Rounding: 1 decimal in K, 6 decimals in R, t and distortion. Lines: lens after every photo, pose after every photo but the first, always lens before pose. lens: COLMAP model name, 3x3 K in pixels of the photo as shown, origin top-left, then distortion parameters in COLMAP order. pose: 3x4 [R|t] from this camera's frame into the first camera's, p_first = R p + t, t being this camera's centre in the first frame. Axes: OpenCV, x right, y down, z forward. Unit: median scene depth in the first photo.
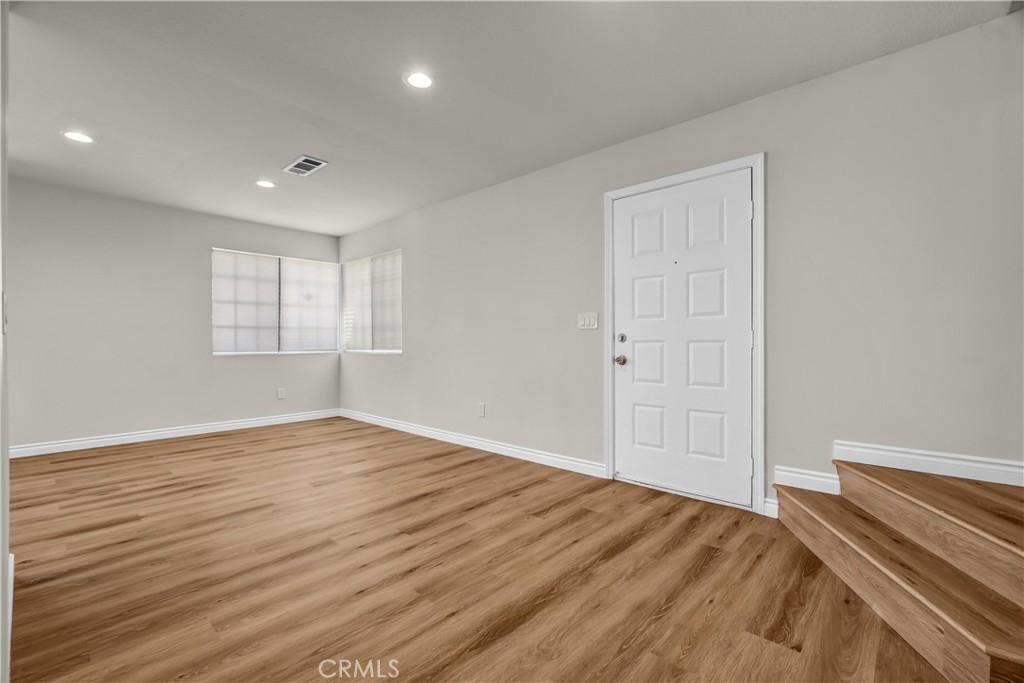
lens RADIAL K [[442.5, 0, 512.7], [0, 442.5, 340.2], [0, 0, 1]] dist [-0.000318, 0.000370]
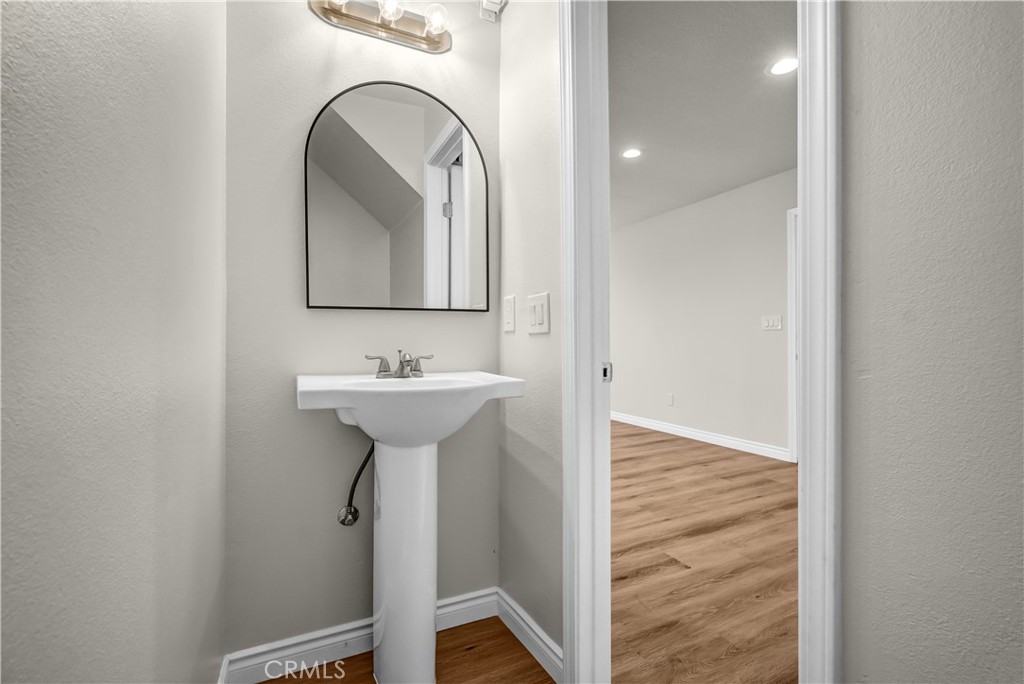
lens RADIAL K [[444.7, 0, 516.5], [0, 444.7, 341.6], [0, 0, 1]] dist [-0.000945, 0.000090]
pose [[0.934022, -0.004514, -0.357188, -0.042798], [0.005957, 0.999978, 0.002940, -0.002305], [0.357167, -0.004874, 0.934028, -0.371593]]
